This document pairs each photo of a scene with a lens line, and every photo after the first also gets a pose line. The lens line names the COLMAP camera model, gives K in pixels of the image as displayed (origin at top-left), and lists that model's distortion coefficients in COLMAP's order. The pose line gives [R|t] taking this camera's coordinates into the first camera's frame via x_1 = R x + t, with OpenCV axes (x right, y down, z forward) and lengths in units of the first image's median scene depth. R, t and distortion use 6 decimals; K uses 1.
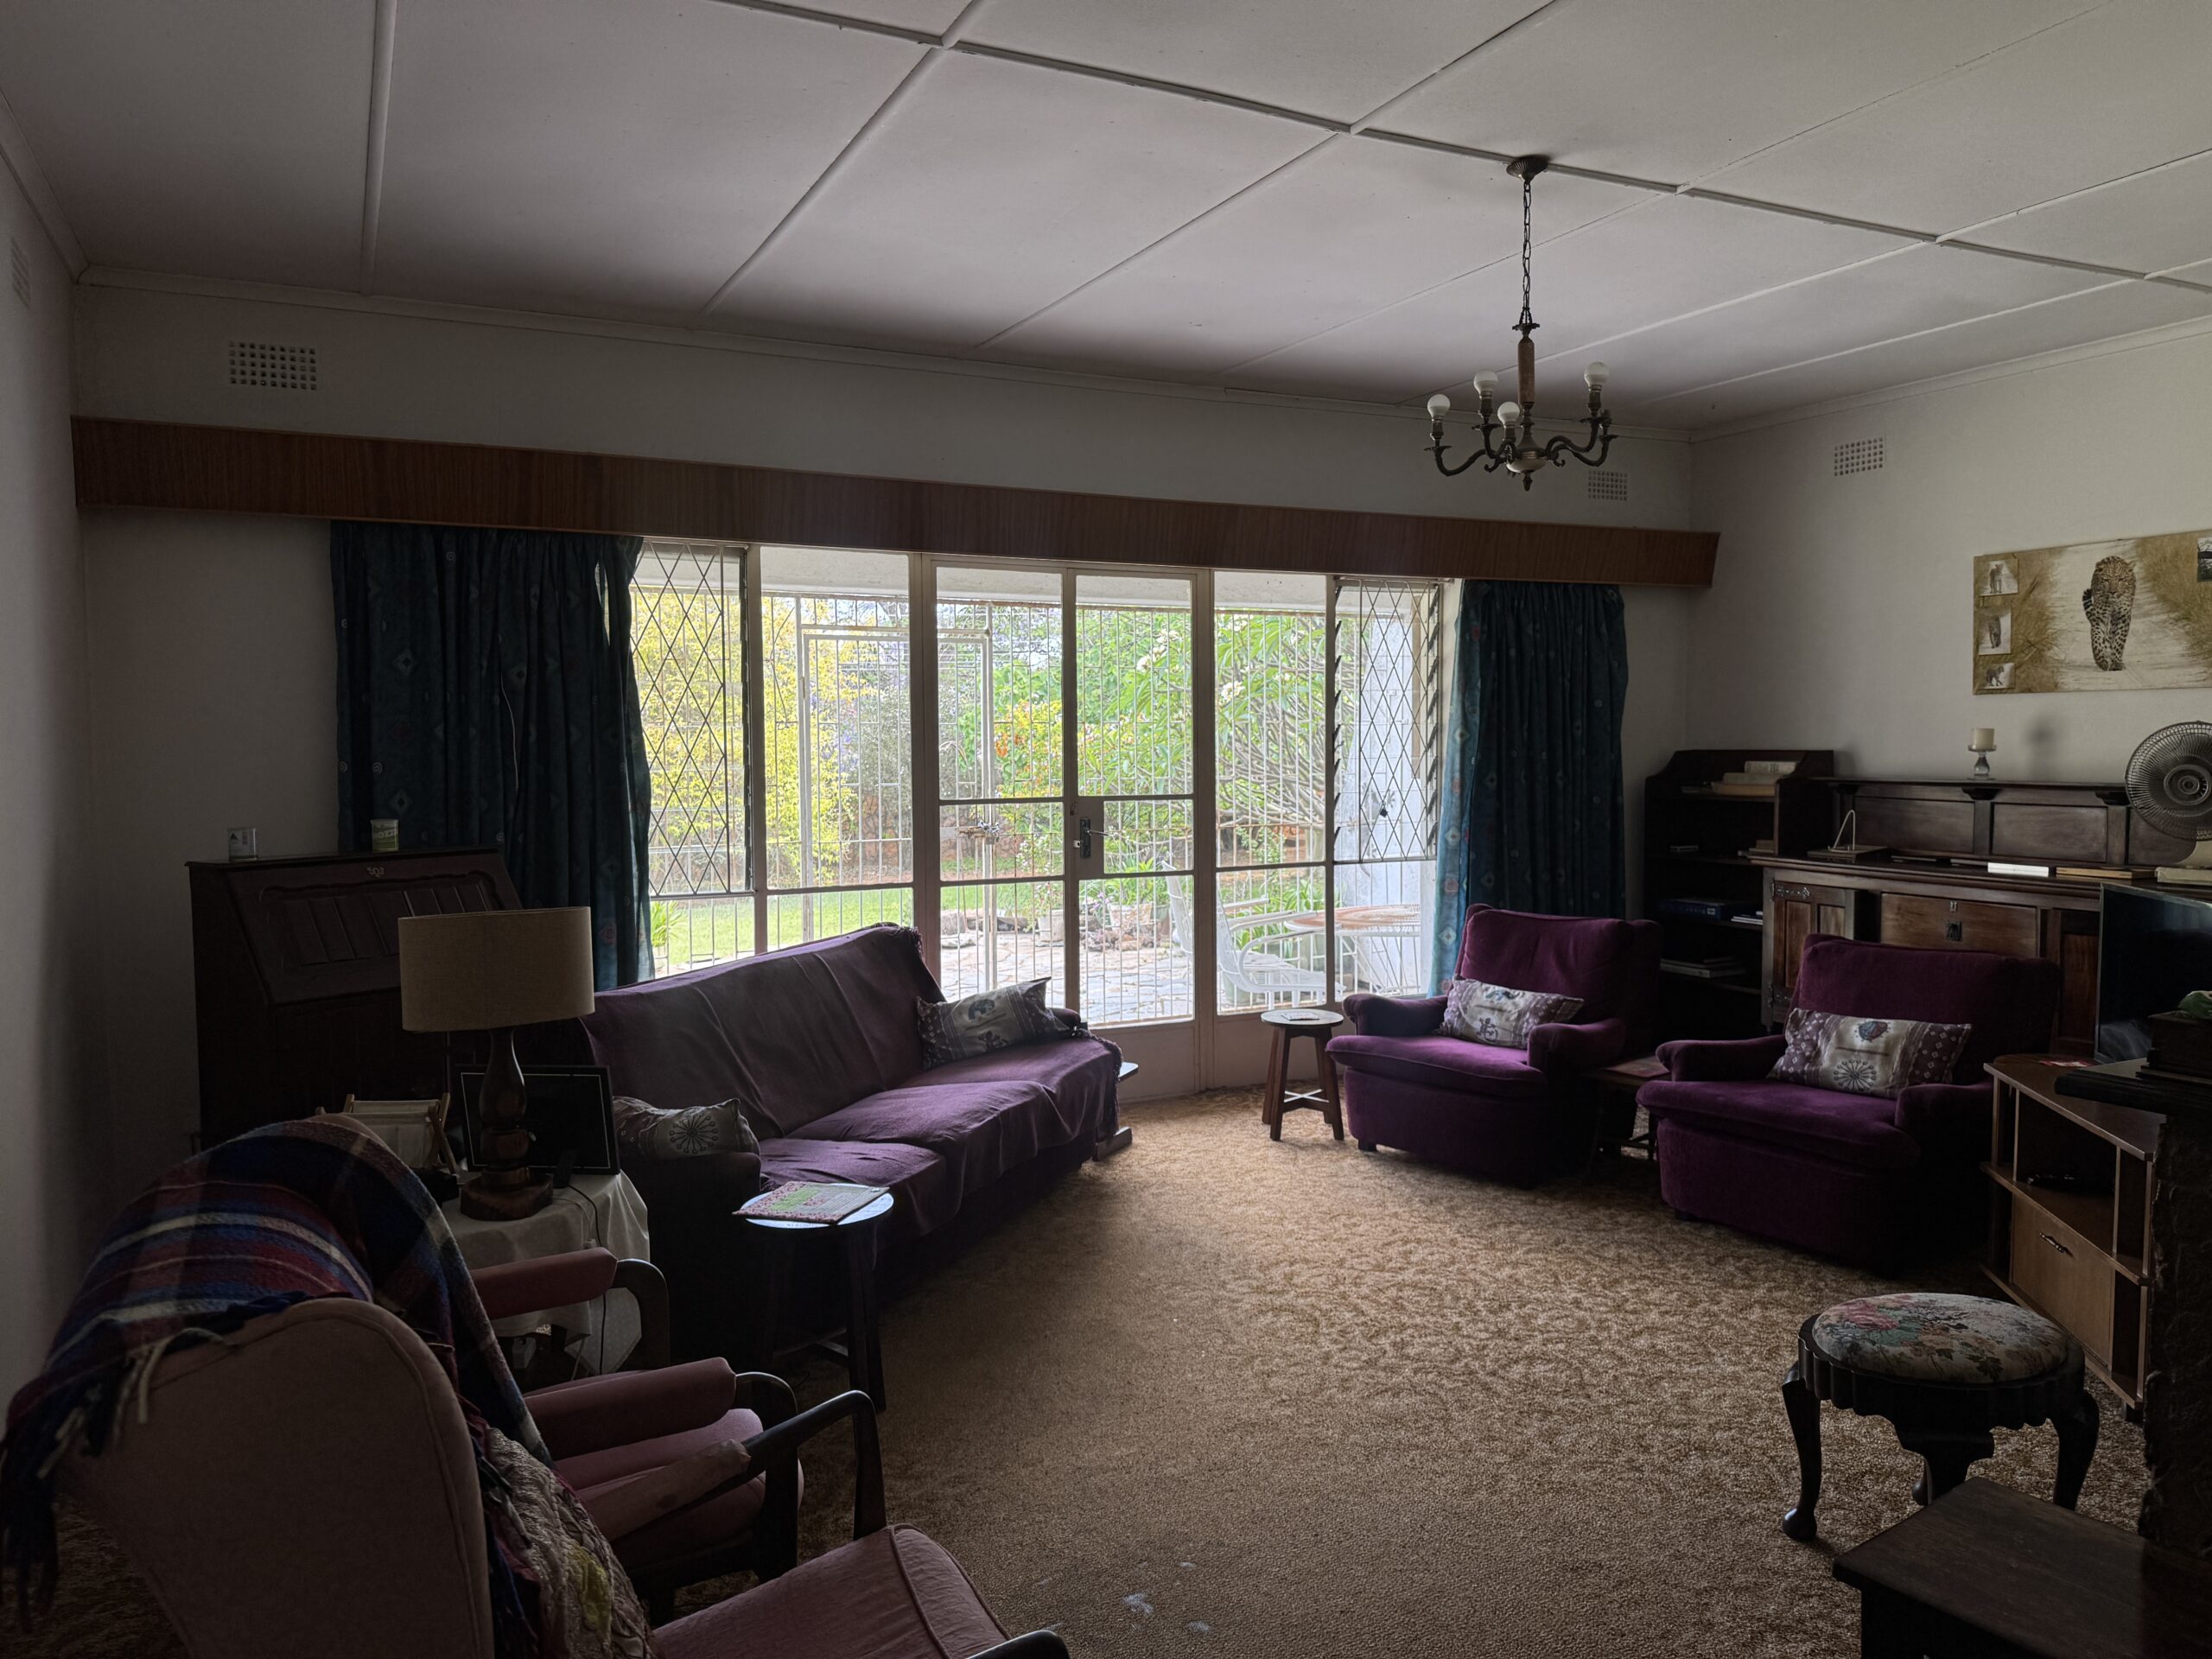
lens RADIAL K [[1565.2, 0, 1093.0], [0, 1565.2, 834.6], [0, 0, 1]] dist [0.013272, -0.009205]
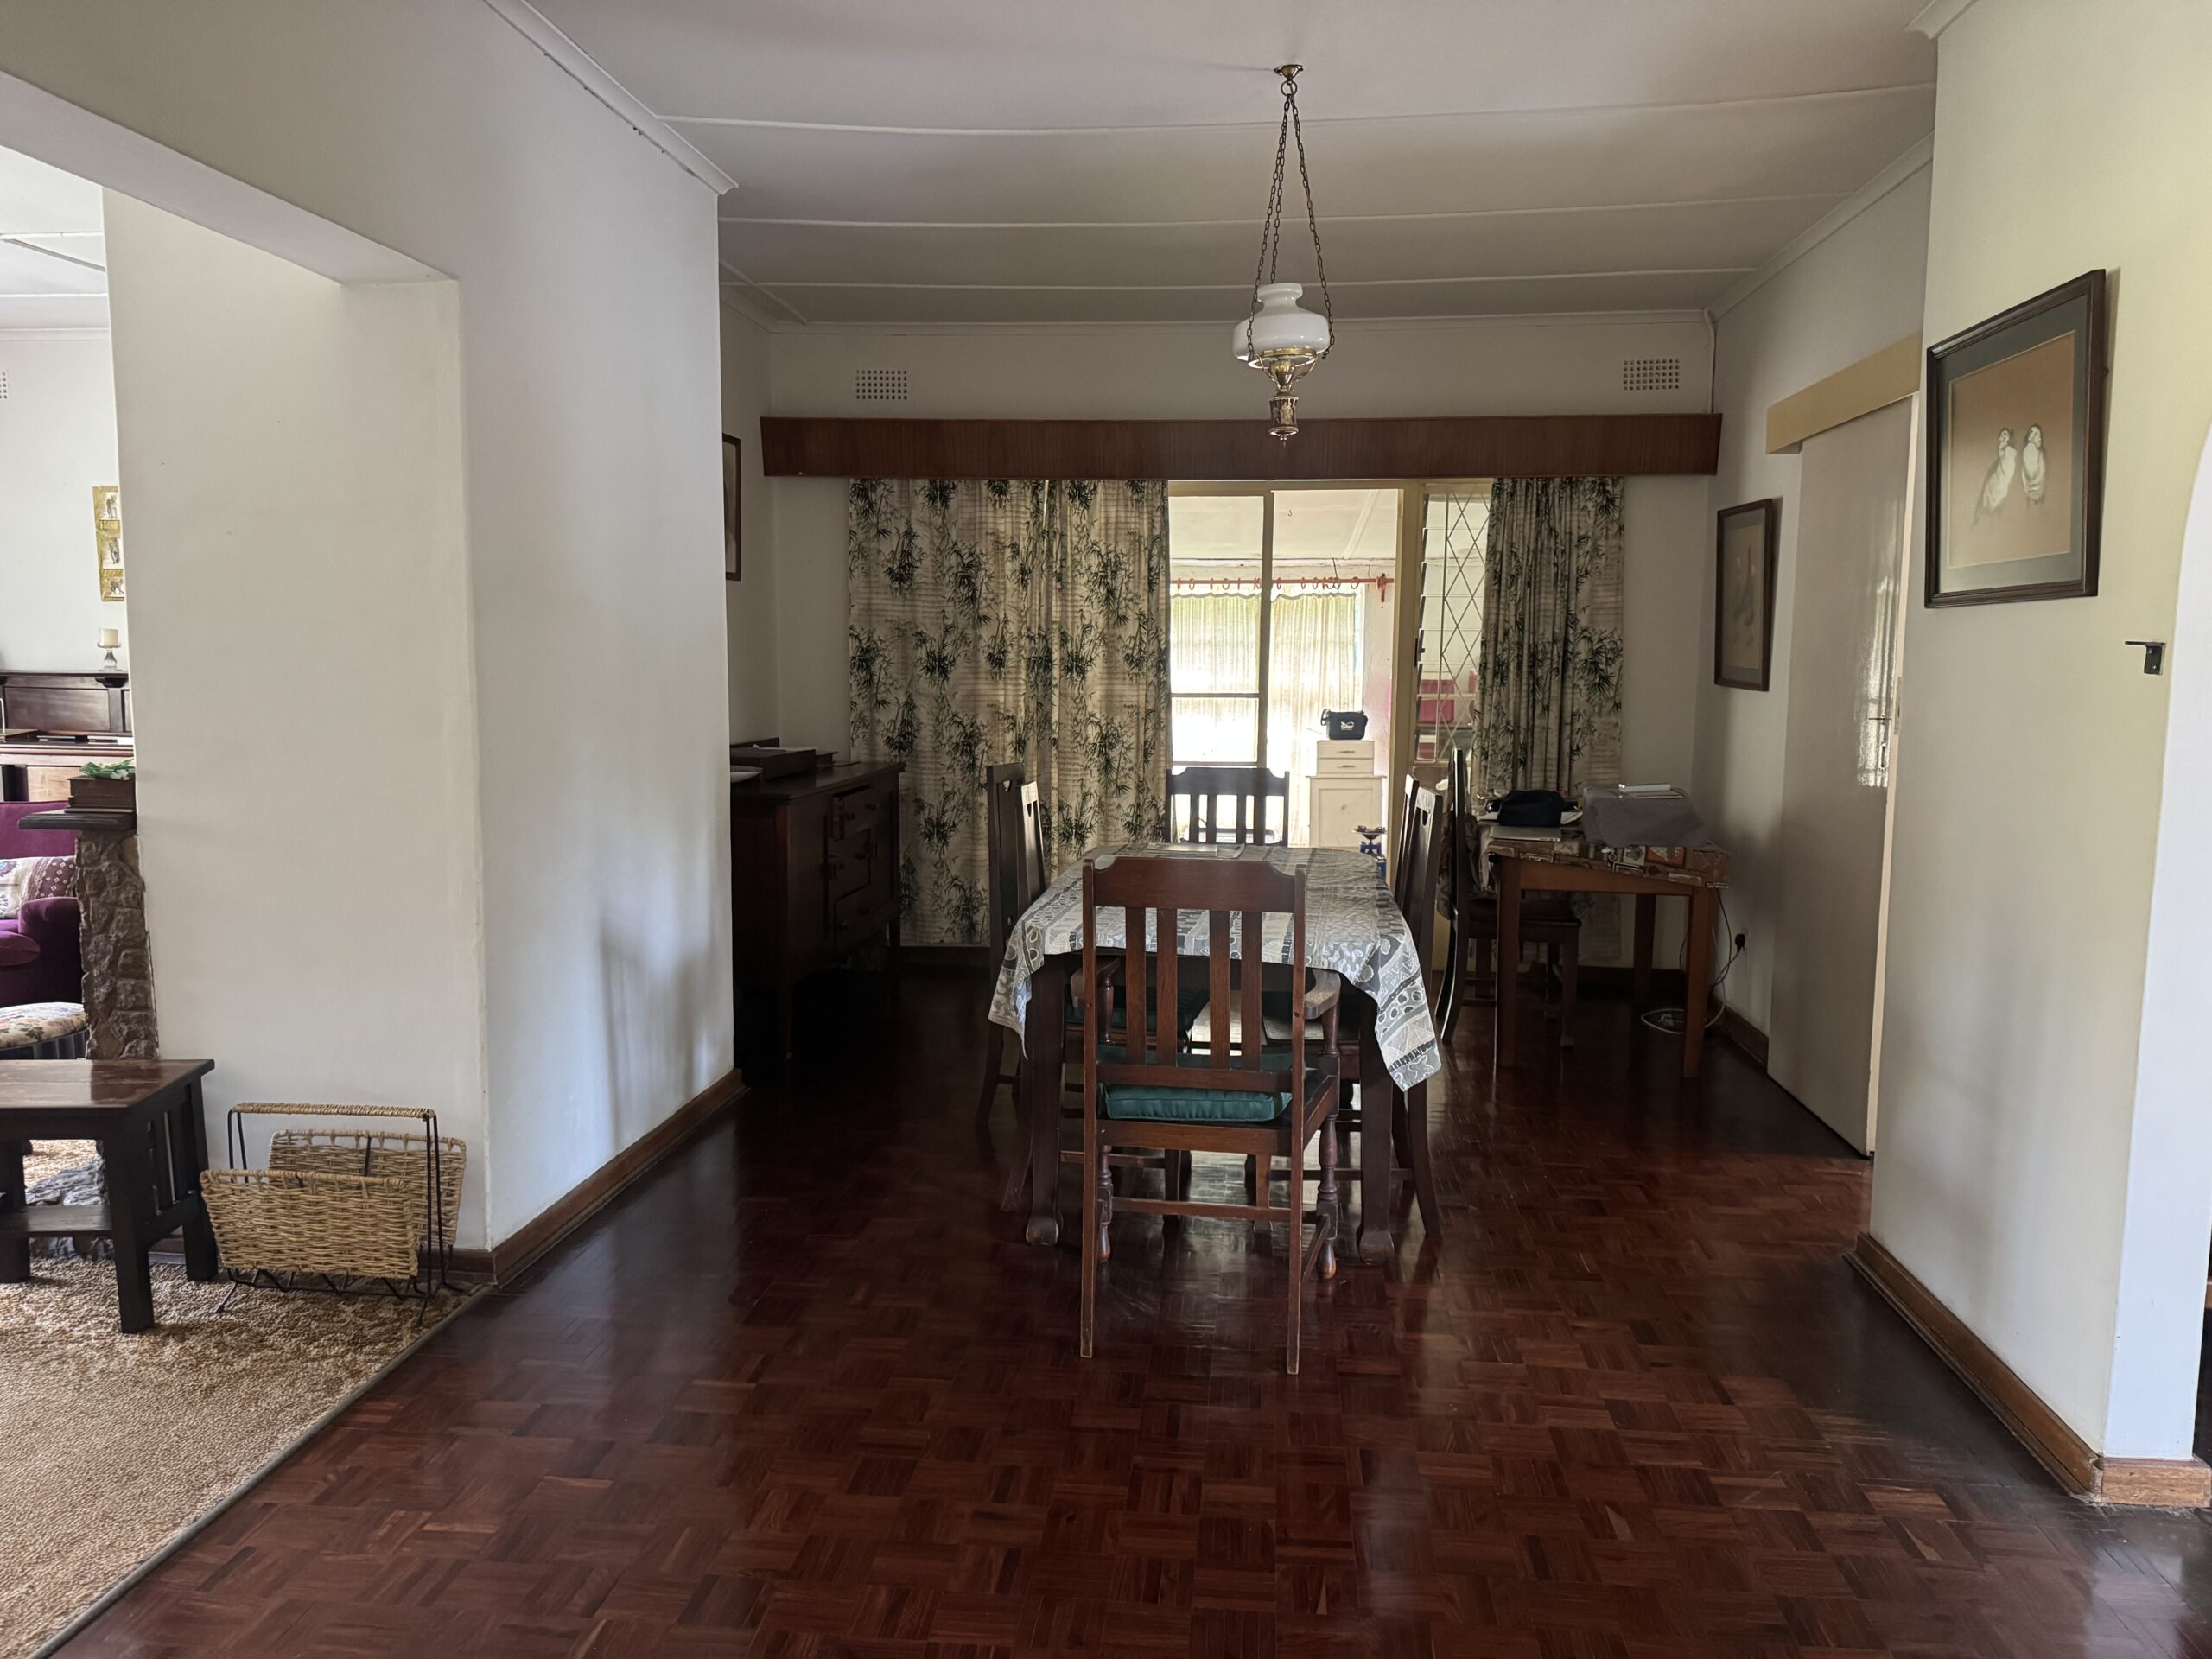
lens RADIAL K [[1565.2, 0, 1112.0], [0, 1565.2, 825.7], [0, 0, 1]] dist [0.013272, -0.009205]
pose [[0.524325, -0.077453, 0.847988, -0.124041], [0.034821, 0.996972, 0.069531, 0.044830], [-0.850806, -0.006929, 0.525435, -0.514537]]
